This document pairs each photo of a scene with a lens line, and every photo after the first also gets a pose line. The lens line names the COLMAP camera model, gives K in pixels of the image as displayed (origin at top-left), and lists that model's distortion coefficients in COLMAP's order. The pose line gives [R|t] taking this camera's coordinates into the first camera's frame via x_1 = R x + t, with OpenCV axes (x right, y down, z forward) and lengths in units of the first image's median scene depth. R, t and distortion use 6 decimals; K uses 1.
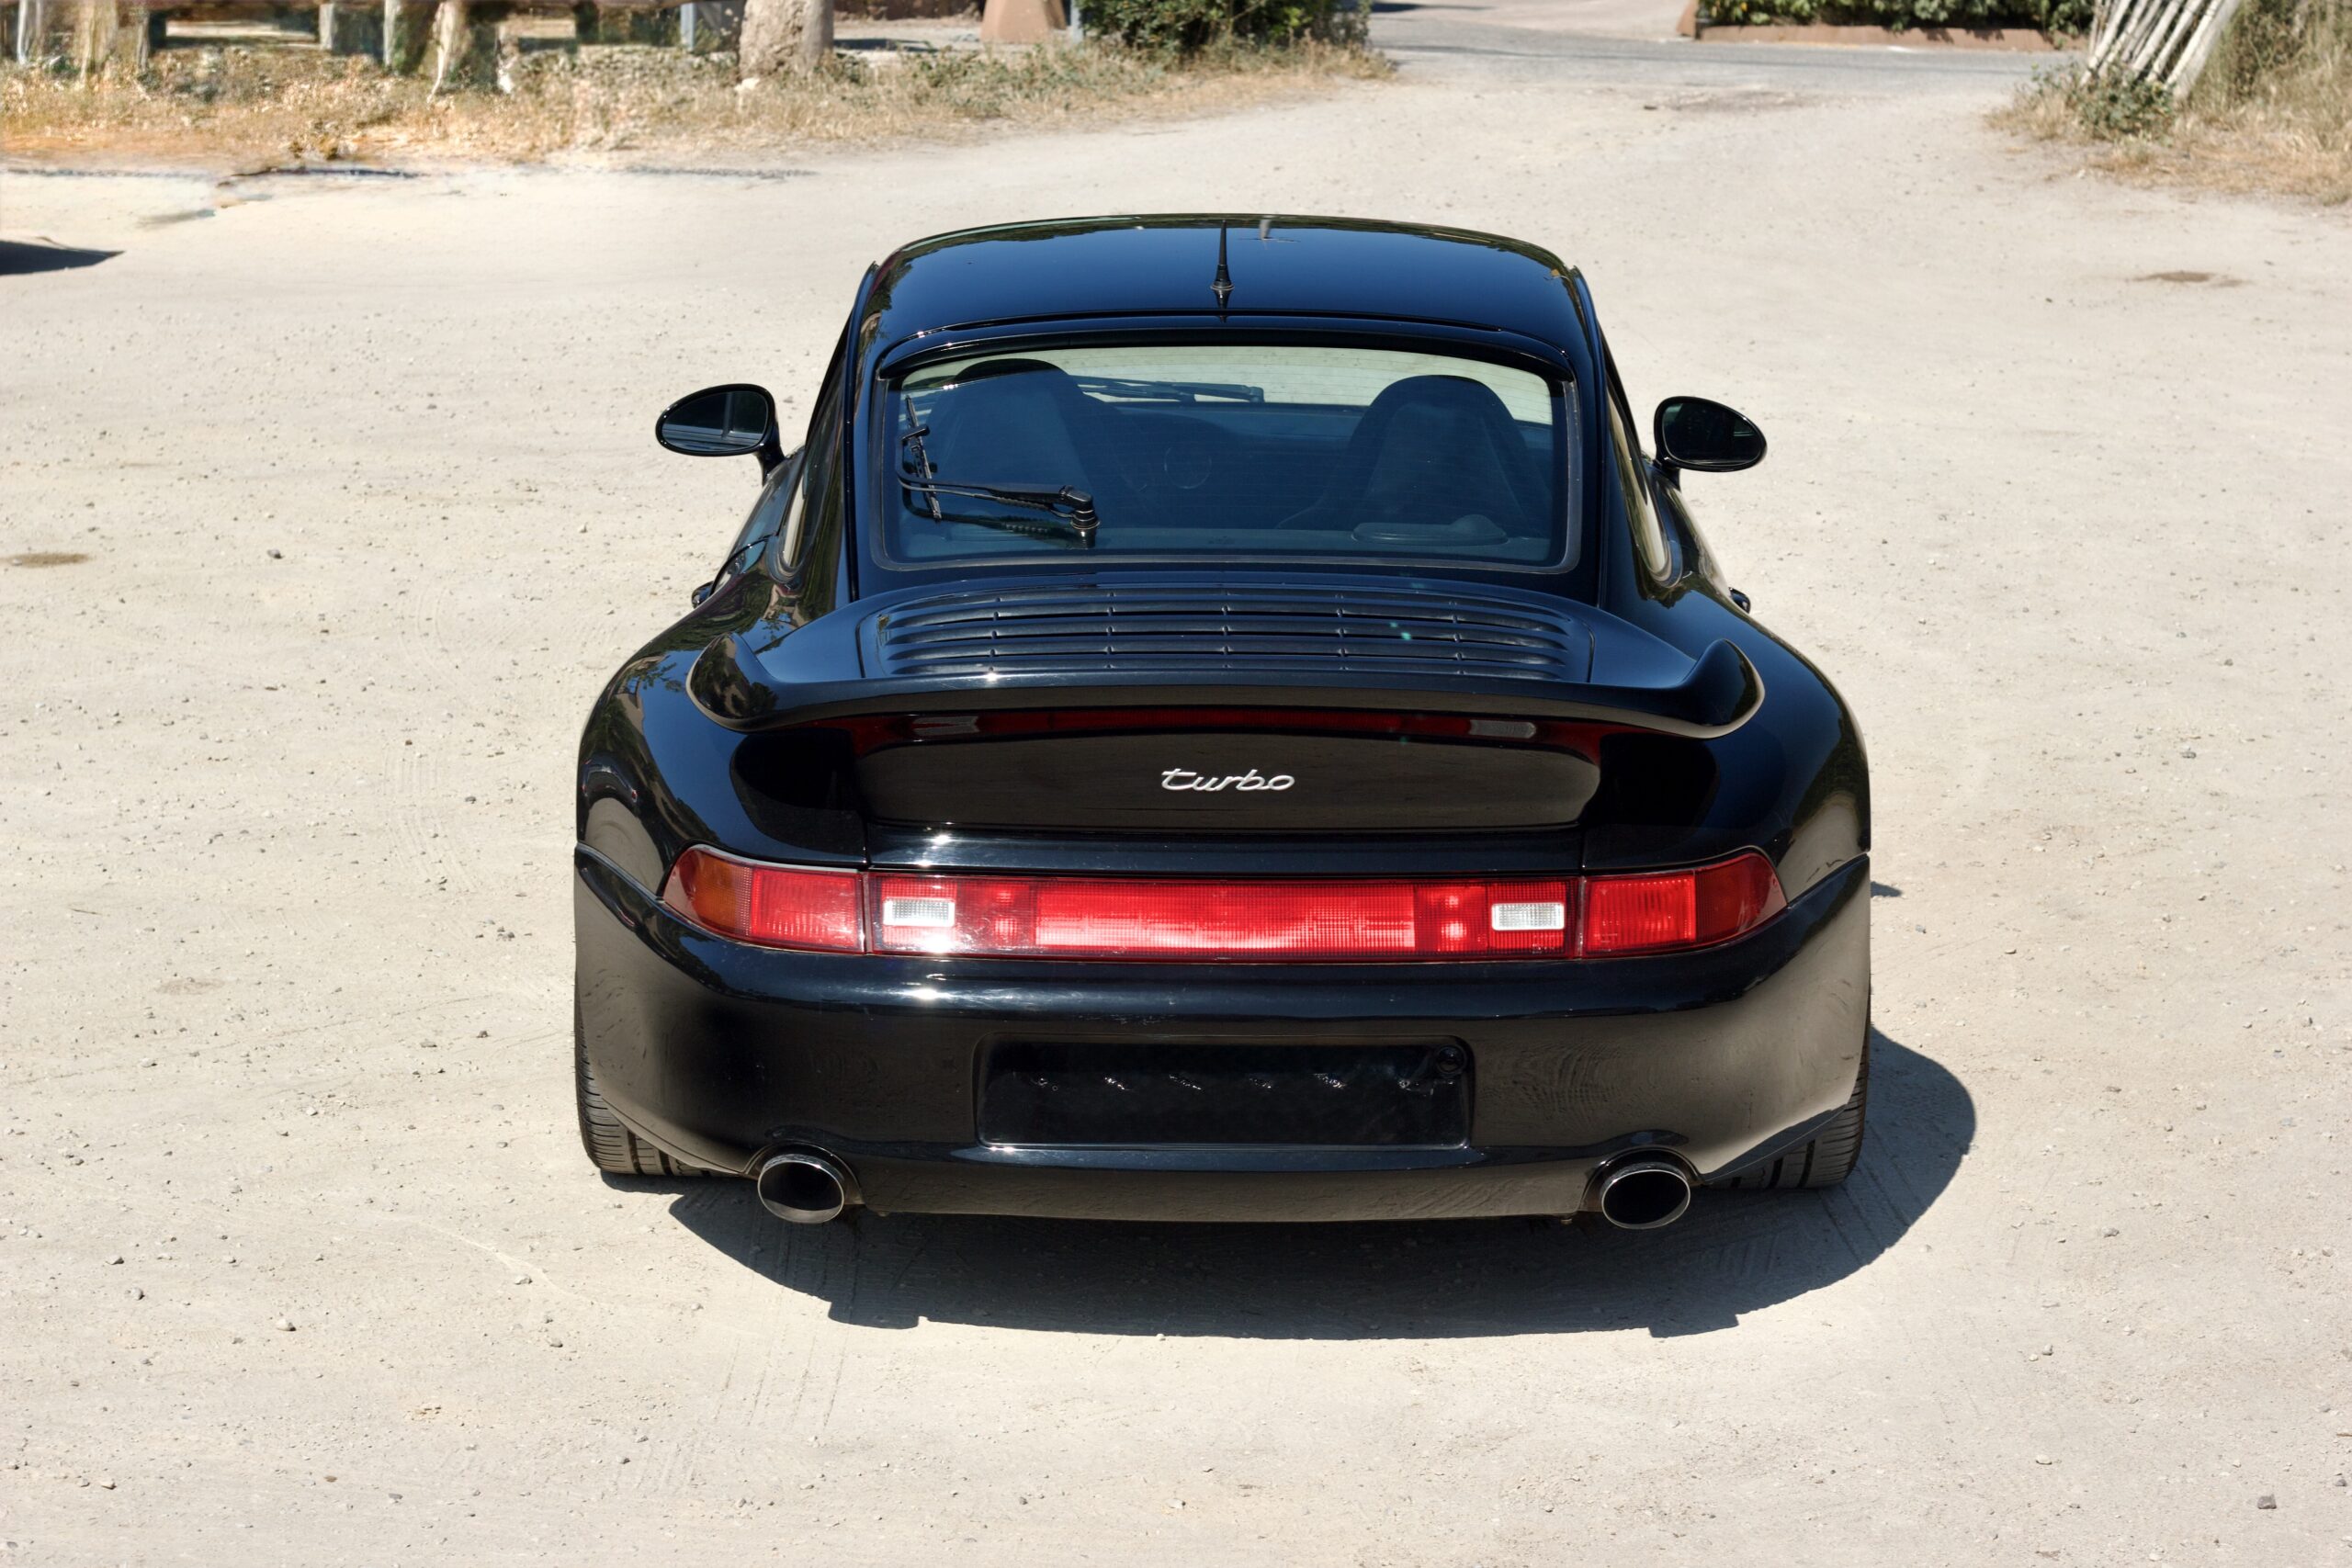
lens RADIAL K [[5541.1, 0, 1176.0], [0, 5541.1, 784.0], [0, 0, 1]] dist [-0.018945, -0.425436]
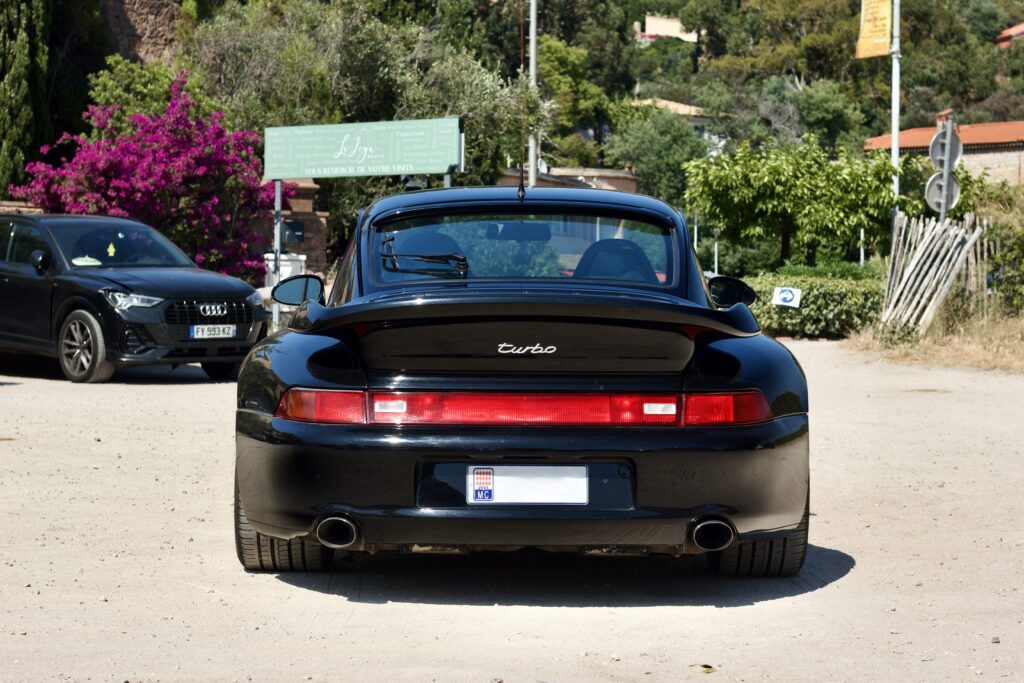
lens RADIAL K [[2412.7, 0, 512.0], [0, 2412.7, 341.5], [0, 0, 1]] dist [-0.018945, -0.425436]
pose [[0.999922, 0.002701, 0.012214, -0.008029], [-0.000681, 0.986720, -0.162428, 0.142073], [-0.012490, 0.162407, 0.986645, 0.022625]]
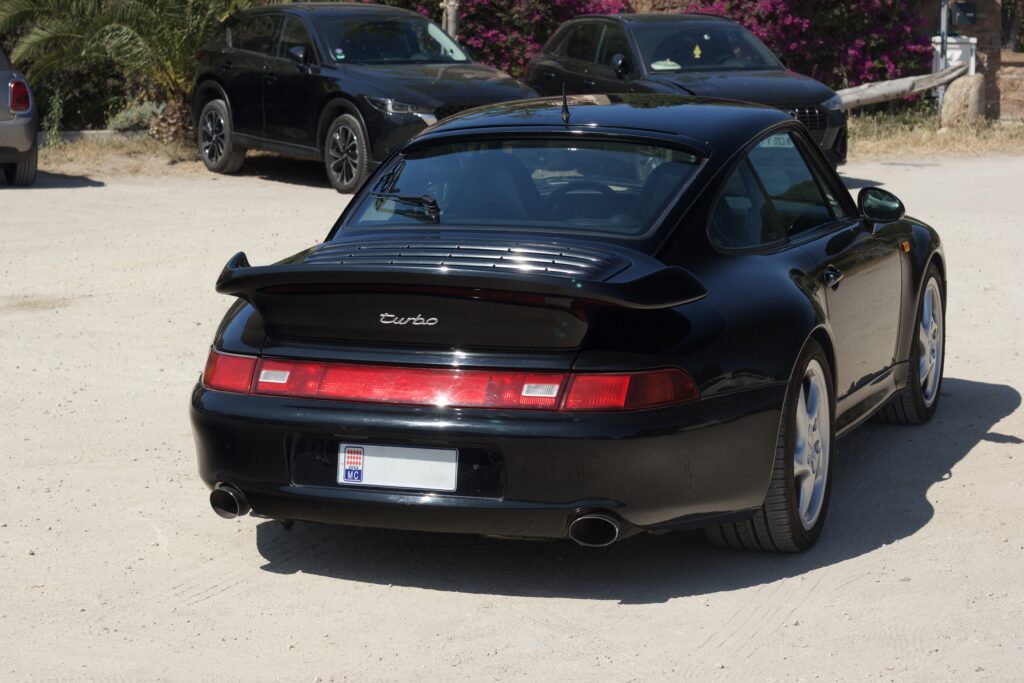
lens RADIAL K [[2412.7, 0, 512.0], [0, 2412.7, 341.5], [0, 0, 1]] dist [-0.018945, -0.425436]
pose [[0.941448, 0.037666, -0.335048, 0.321891], [-0.055923, 0.997420, -0.045008, 0.042507], [0.332488, 0.061110, 0.941125, 0.132565]]
